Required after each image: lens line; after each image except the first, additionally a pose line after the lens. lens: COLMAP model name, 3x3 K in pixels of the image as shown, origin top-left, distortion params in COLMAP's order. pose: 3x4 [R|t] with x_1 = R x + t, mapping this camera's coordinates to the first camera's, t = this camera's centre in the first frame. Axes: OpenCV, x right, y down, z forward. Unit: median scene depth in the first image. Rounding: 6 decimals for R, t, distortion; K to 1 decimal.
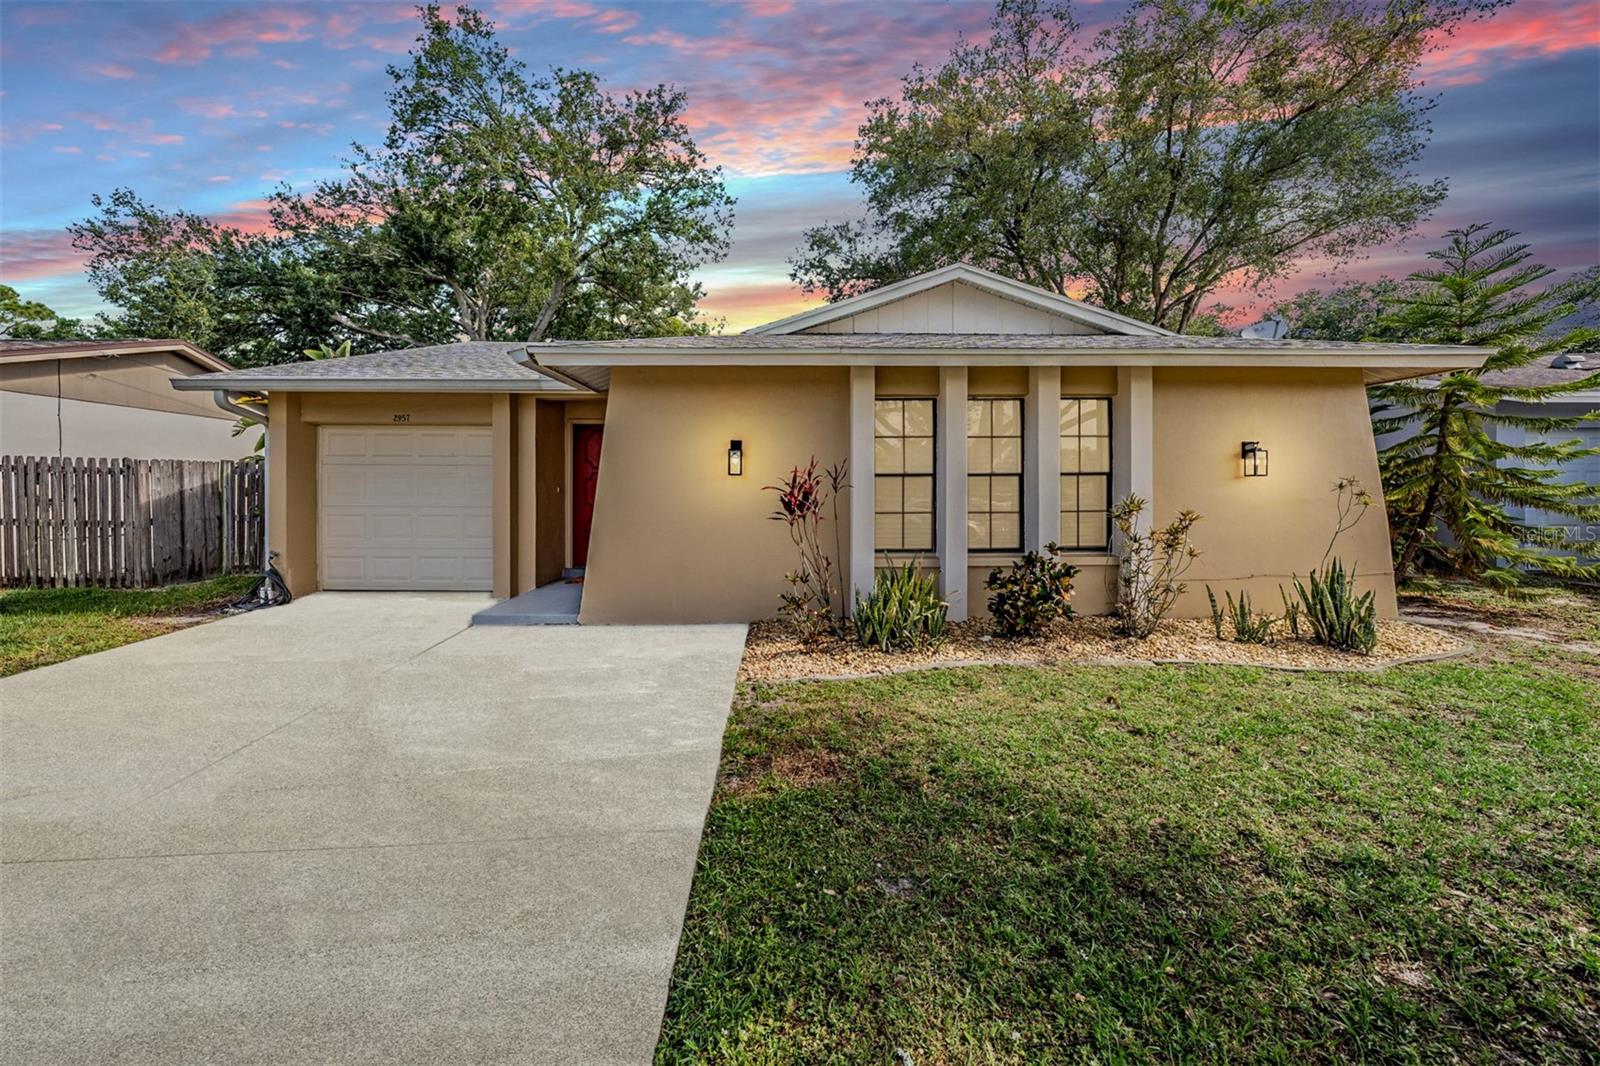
lens RADIAL K [[563.4, 0, 823.8], [0, 563.4, 472.5], [0, 0, 1]] dist [-0.000702, -0.000153]
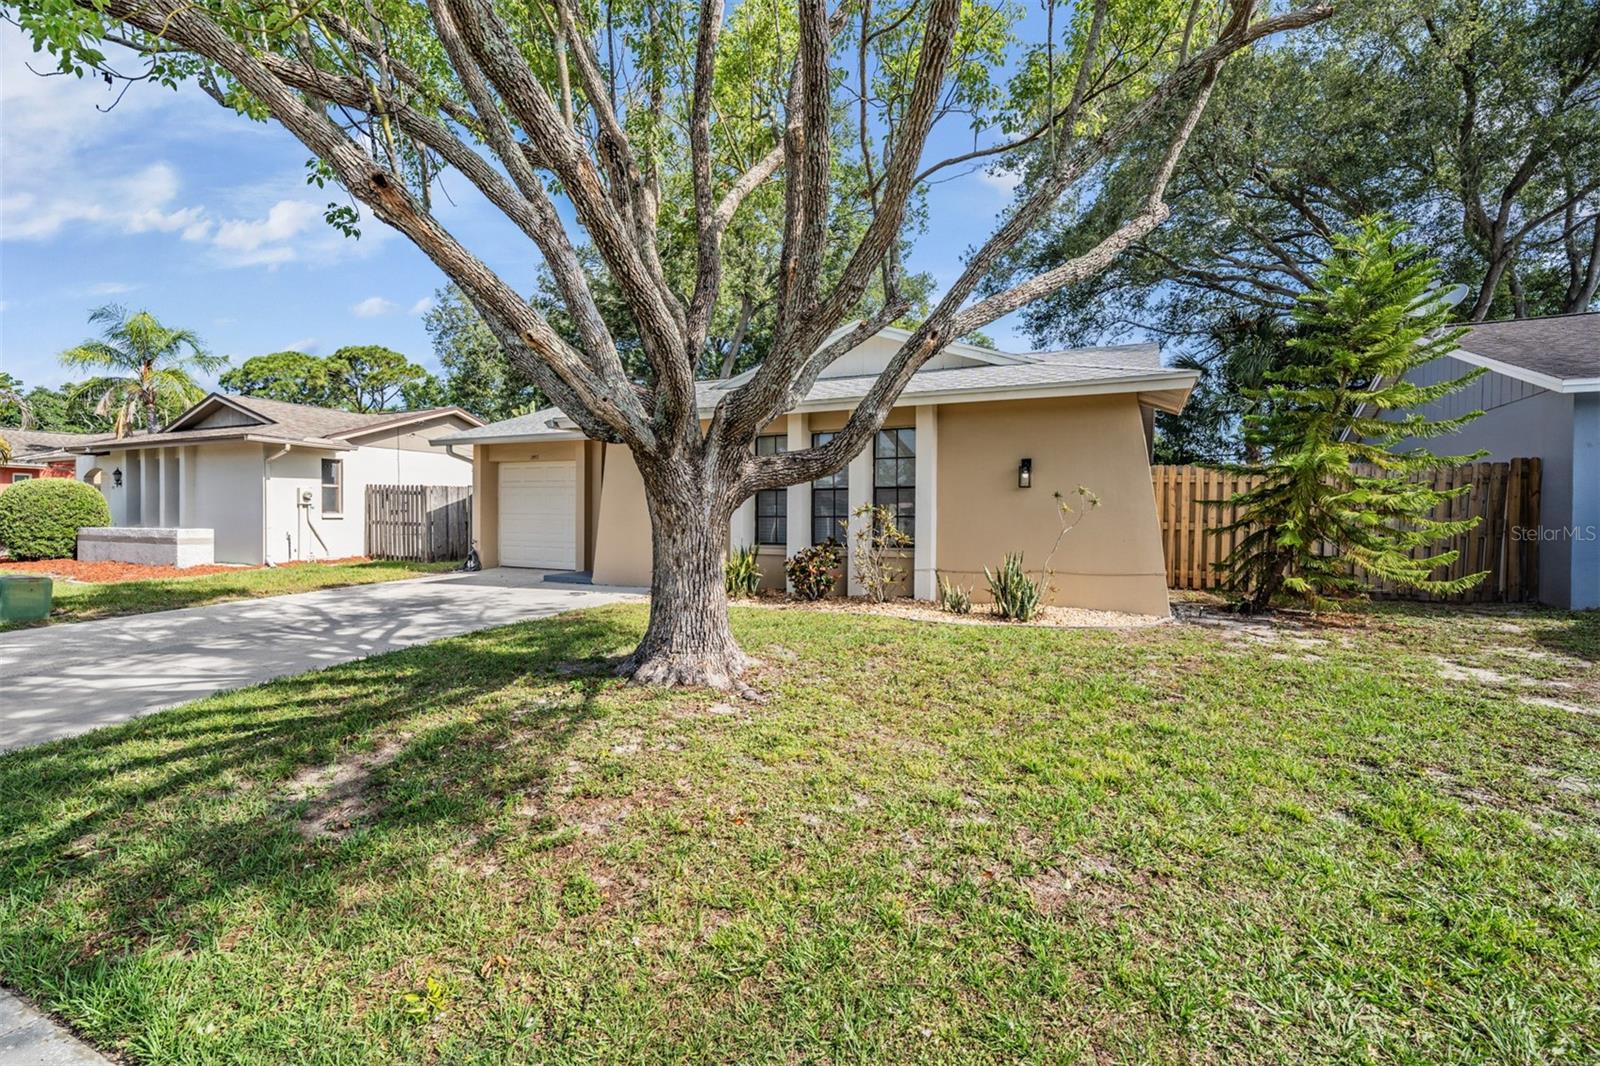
lens RADIAL K [[733.6, 0, 792.3], [0, 733.6, 509.6], [0, 0, 1]] dist [-0.001186, -0.000157]
pose [[0.883692, 0.012512, -0.467901, 0.826593], [-0.007599, 0.999894, 0.012386, 0.013406], [0.468007, -0.007390, 0.883694, -0.455877]]
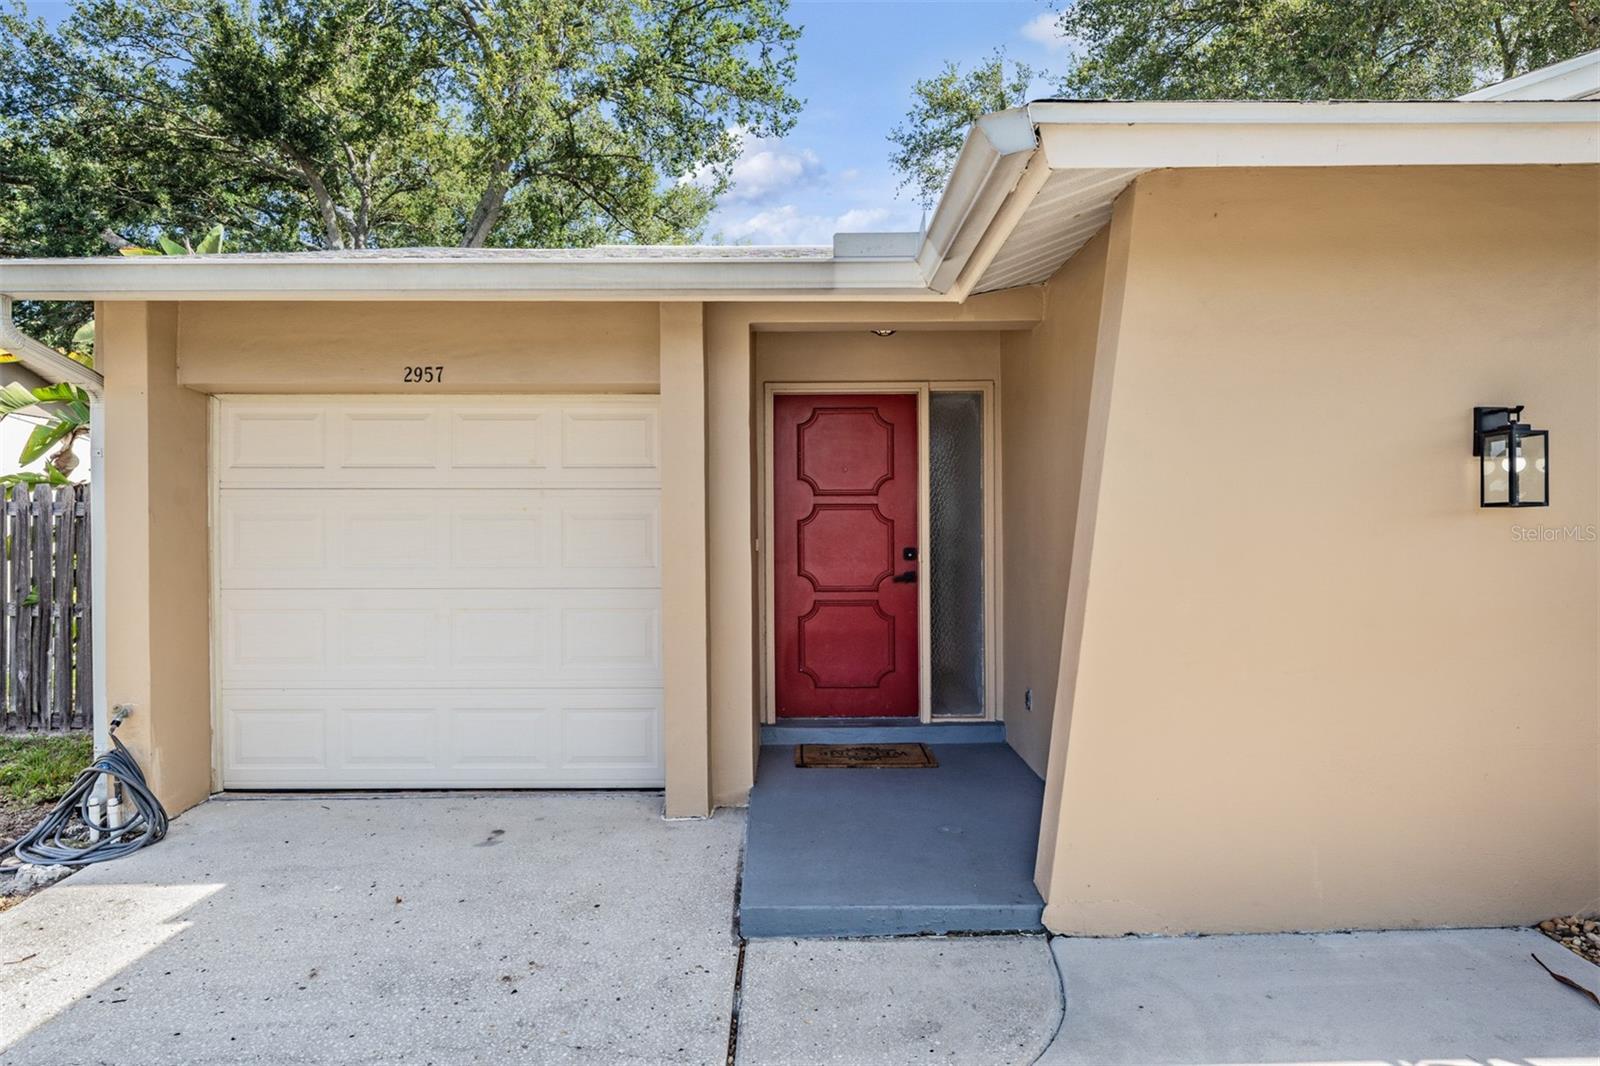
lens RADIAL K [[850.4, 0, 792.6], [0, 850.4, 502.8], [0, 0, 1]] dist [0.001155, -0.000239]
pose [[0.999972, -0.007216, 0.001825, -0.465481], [0.007219, 0.999973, -0.001635, -0.000302], [-0.001814, 0.001648, 0.999997, 0.366007]]
